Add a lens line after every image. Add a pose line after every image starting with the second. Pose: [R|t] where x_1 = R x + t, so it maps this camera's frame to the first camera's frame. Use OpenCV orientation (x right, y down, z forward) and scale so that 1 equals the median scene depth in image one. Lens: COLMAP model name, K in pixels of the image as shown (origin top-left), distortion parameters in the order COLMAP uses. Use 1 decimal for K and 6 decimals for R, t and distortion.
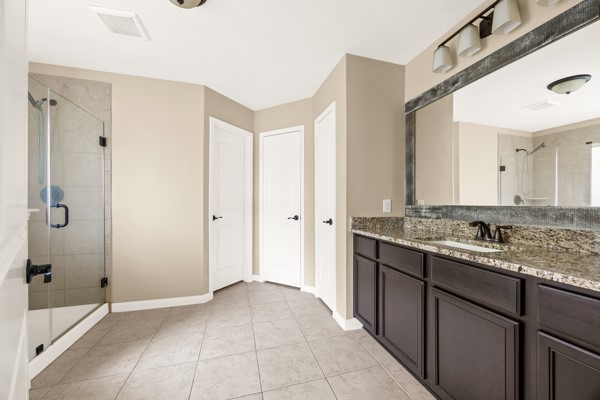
lens RADIAL K [[228.9, 0, 301.1], [0, 228.9, 203.2], [0, 0, 1]] dist [-0.002339, -0.000354]
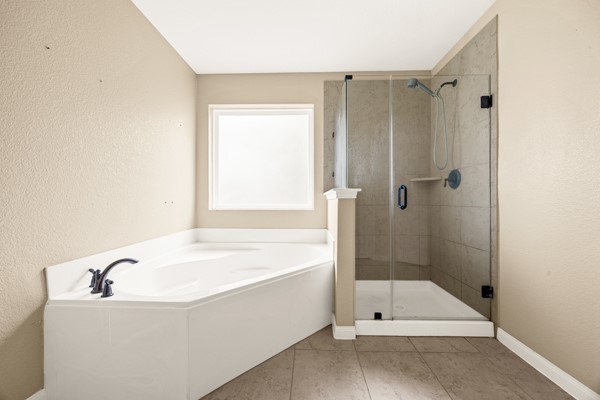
lens RADIAL K [[228.9, 0, 301.7], [0, 228.9, 200.1], [0, 0, 1]] dist [-0.002339, -0.000354]
pose [[-0.303594, -0.001194, -0.952801, 0.023167], [0.005828, 0.999978, -0.003110, 0.049967], [0.952784, -0.006497, -0.303581, 0.660903]]
